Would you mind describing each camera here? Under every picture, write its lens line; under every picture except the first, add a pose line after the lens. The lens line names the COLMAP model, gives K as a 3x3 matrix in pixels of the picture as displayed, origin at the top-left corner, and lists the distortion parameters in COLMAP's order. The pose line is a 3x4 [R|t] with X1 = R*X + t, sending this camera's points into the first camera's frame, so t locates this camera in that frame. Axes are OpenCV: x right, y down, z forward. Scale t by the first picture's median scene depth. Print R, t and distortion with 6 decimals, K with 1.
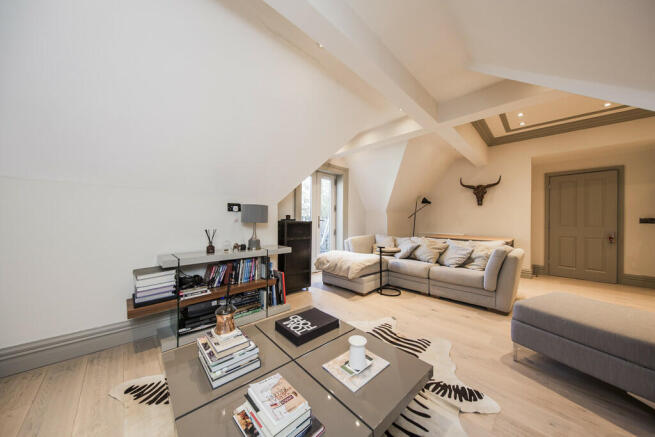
lens RADIAL K [[213.8, 0, 327.7], [0, 213.8, 220.4], [0, 0, 1]] dist [0.001865, -0.000077]
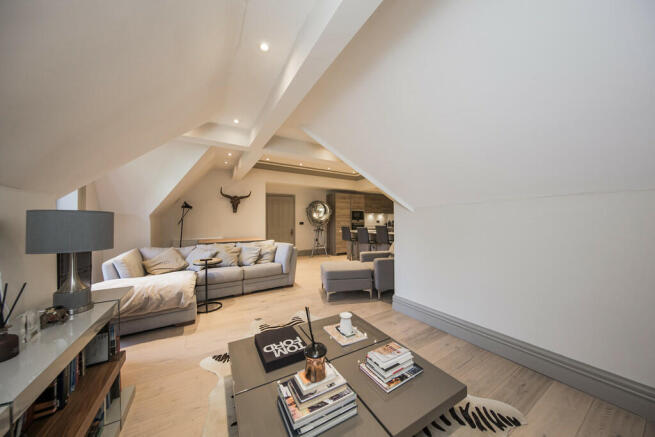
lens RADIAL K [[213.8, 0, 329.4], [0, 213.8, 217.5], [0, 0, 1]] dist [0.001865, -0.000077]
pose [[0.228426, 0.004111, 0.973553, -0.505526], [0.012251, 0.999900, -0.007097, -0.038446], [-0.973484, 0.013548, 0.228352, 0.292615]]
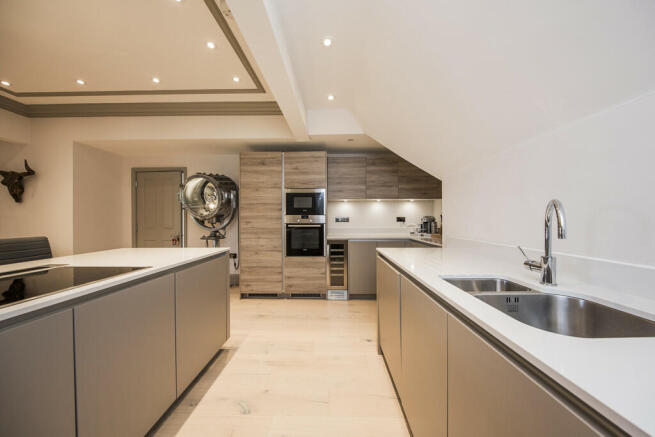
lens RADIAL K [[212.5, 0, 328.5], [0, 212.5, 215.6], [0, 0, 1]] dist [0.012986, 0.000105]
pose [[0.707477, -0.014163, 0.706595, 1.318243], [0.016064, 0.999863, 0.003957, -0.024276], [-0.706554, 0.008551, 0.707608, -0.232803]]
